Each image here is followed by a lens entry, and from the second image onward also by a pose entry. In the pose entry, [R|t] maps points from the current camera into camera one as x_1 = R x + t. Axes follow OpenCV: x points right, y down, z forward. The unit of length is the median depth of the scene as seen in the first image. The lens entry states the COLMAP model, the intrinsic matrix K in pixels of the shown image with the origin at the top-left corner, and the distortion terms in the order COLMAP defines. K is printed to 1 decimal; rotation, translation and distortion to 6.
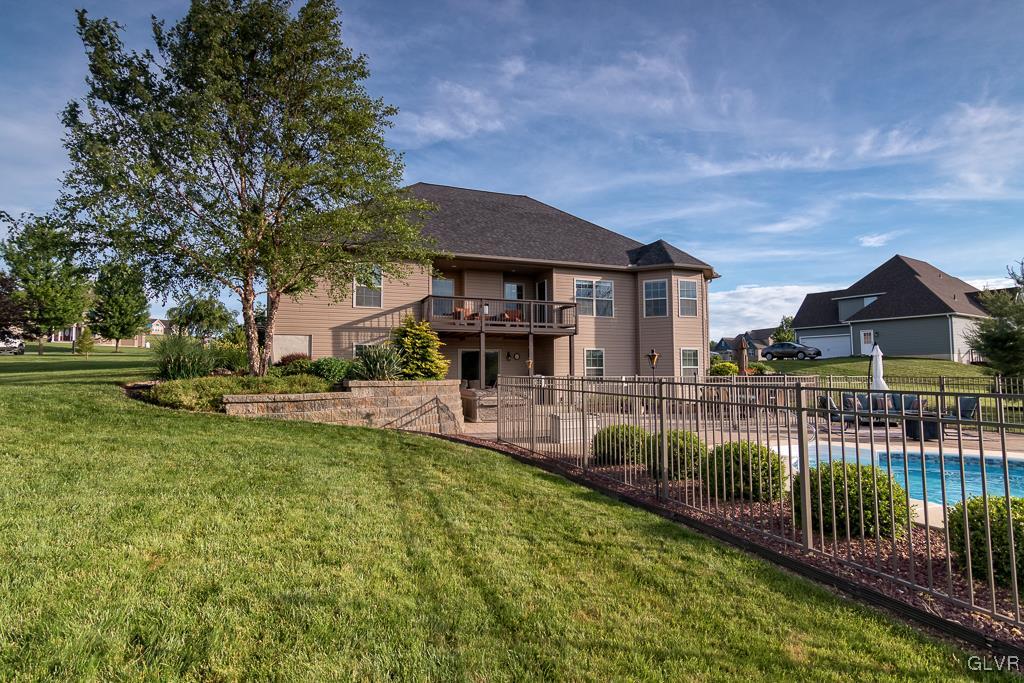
lens RADIAL K [[515.1, 0, 511.7], [0, 515.1, 335.9], [0, 0, 1]] dist [-0.002893, 0.000610]
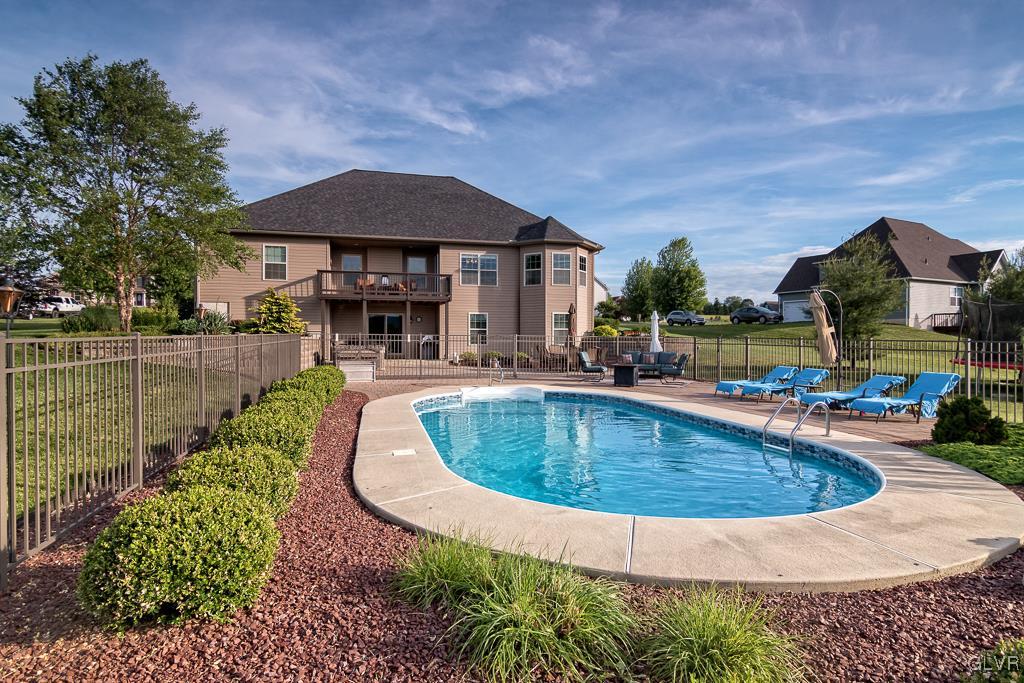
lens RADIAL K [[515.1, 0, 511.7], [0, 515.1, 335.9], [0, 0, 1]] dist [-0.002893, 0.000610]
pose [[0.989382, 0.009082, -0.145054, 0.407618], [0.001434, 0.997387, 0.072231, -0.007993], [0.145331, -0.071672, 0.986784, -0.151974]]
